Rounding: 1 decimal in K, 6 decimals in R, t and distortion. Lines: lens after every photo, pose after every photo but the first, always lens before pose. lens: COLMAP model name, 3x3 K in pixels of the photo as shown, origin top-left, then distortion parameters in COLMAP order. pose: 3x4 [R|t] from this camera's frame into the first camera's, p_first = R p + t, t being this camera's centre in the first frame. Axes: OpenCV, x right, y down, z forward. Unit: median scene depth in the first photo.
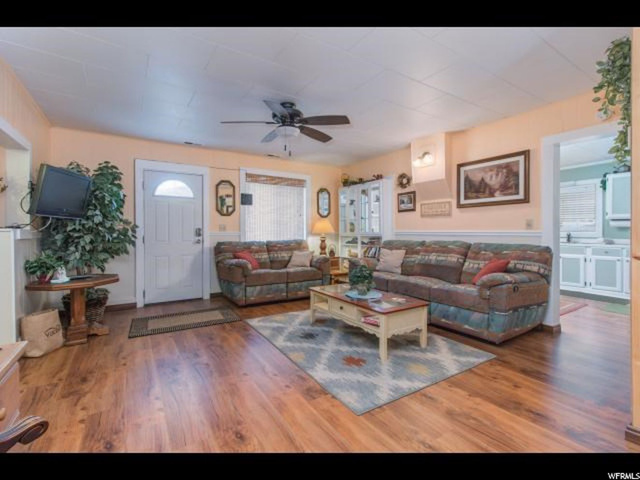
lens RADIAL K [[297.8, 0, 315.3], [0, 297.8, 234.0], [0, 0, 1]] dist [-0.002389, -0.000064]
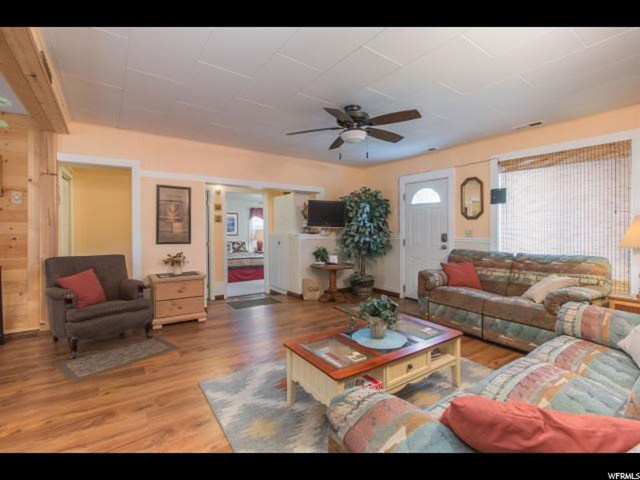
lens RADIAL K [[297.8, 0, 317.1], [0, 297.8, 235.0], [0, 0, 1]] dist [-0.002389, -0.000064]
pose [[0.038936, 0.020181, -0.999038, 0.650921], [-0.013623, 0.999714, 0.019664, -0.033637], [0.999149, 0.012844, 0.039199, 0.651002]]
